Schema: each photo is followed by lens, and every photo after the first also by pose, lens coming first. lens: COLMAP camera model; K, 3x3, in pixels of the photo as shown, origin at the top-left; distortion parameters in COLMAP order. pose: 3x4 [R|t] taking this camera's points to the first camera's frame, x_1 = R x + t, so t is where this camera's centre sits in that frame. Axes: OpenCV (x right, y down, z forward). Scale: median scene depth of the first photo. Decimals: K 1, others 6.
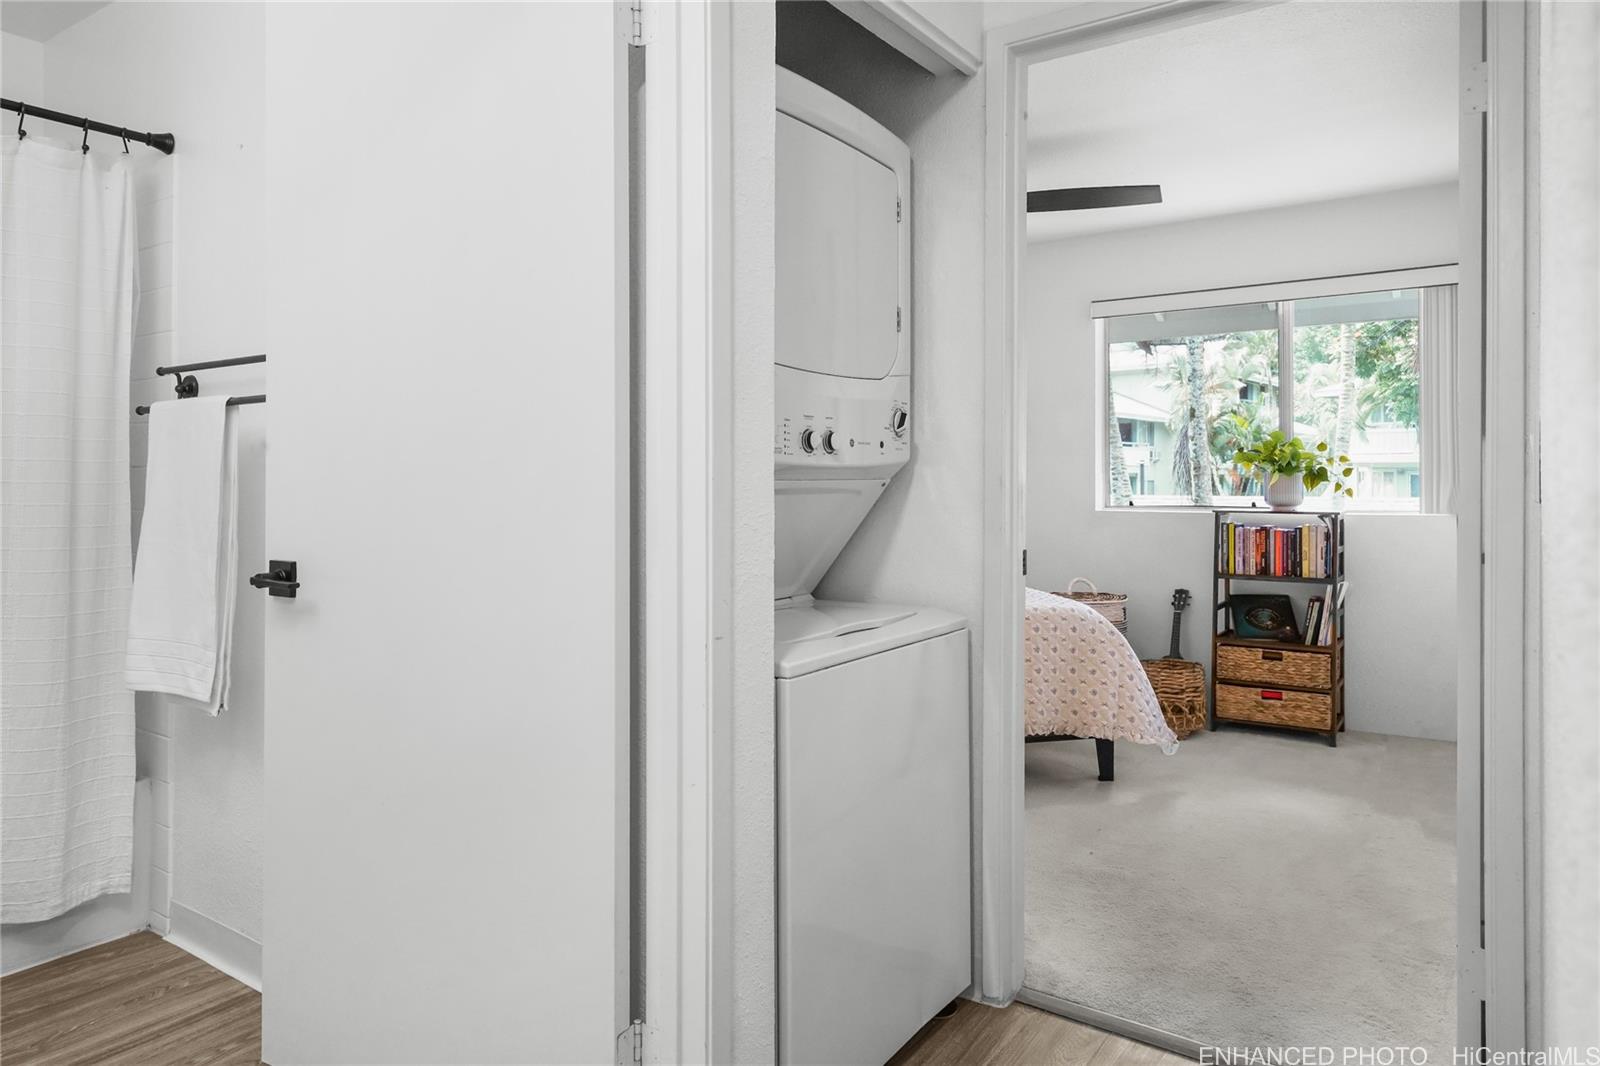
lens RADIAL K [[1007.4, 0, 798.5], [0, 1007.4, 477.1], [0, 0, 1]] dist [-0.005422, -0.004649]
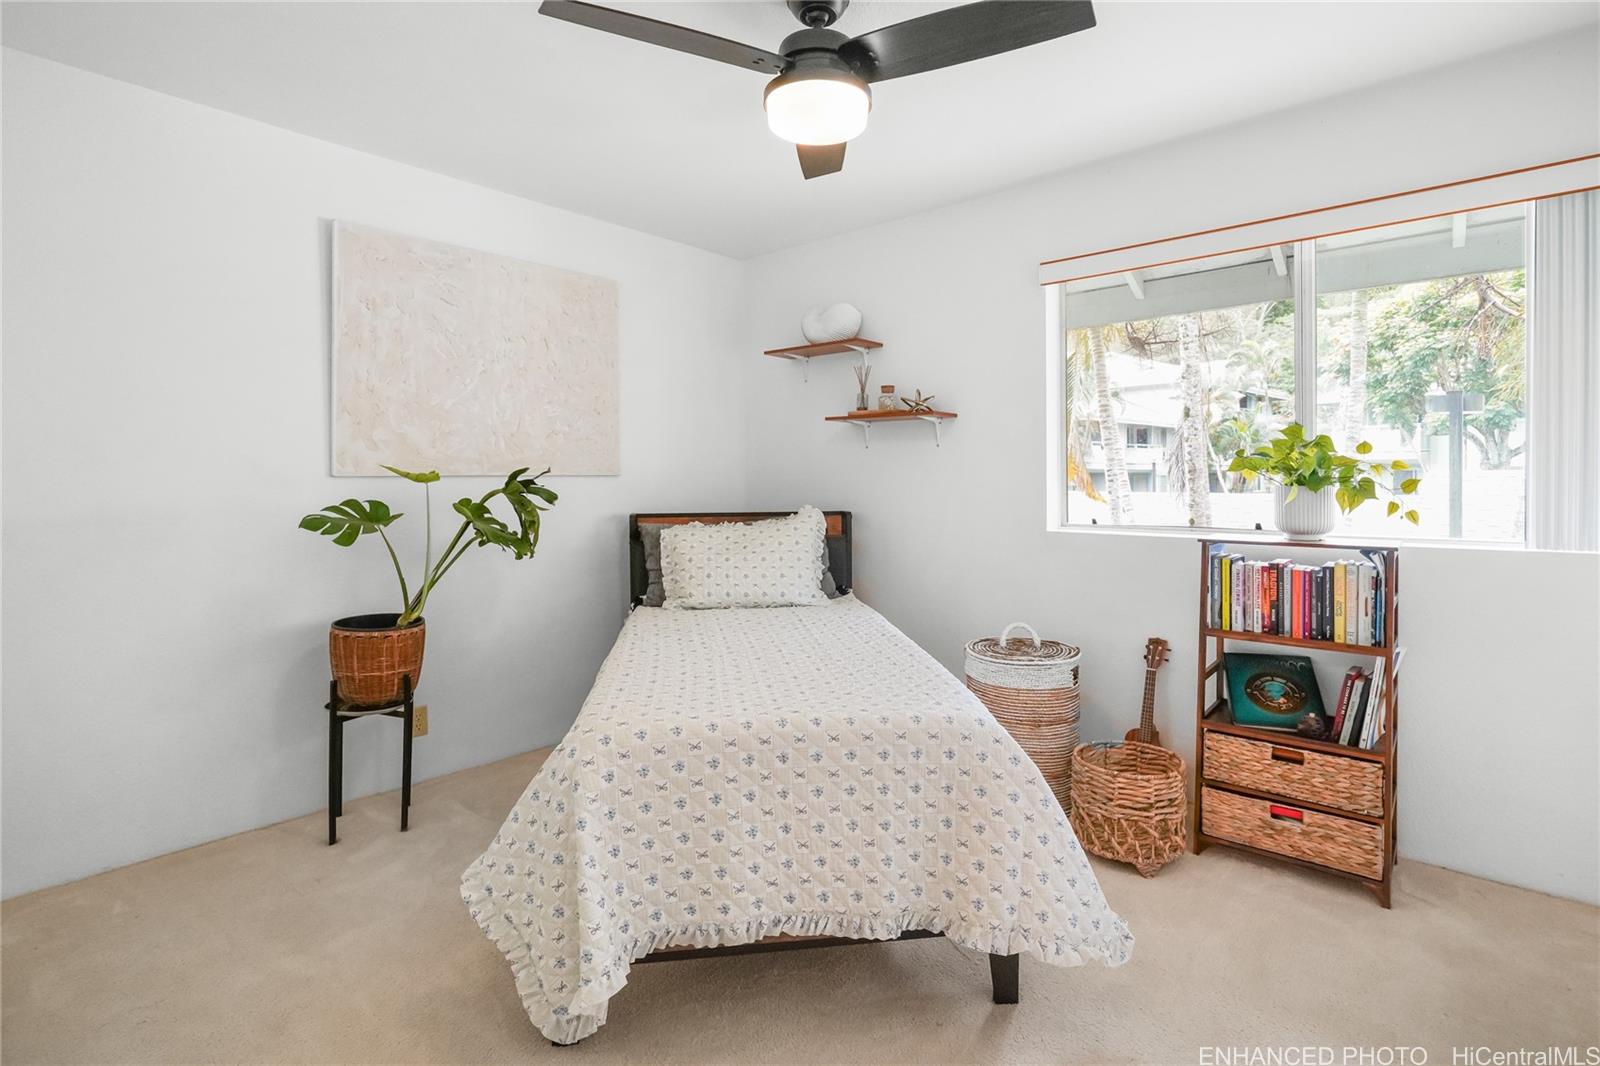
lens RADIAL K [[732.3, 0, 836.8], [0, 732.3, 481.1], [0, 0, 1]] dist [-0.009345, 0.001274]
pose [[0.995844, -0.004180, -0.090976, 0.213217], [0.005255, 0.999919, 0.011573, -0.015128], [0.090920, -0.012003, 0.995786, 0.483763]]
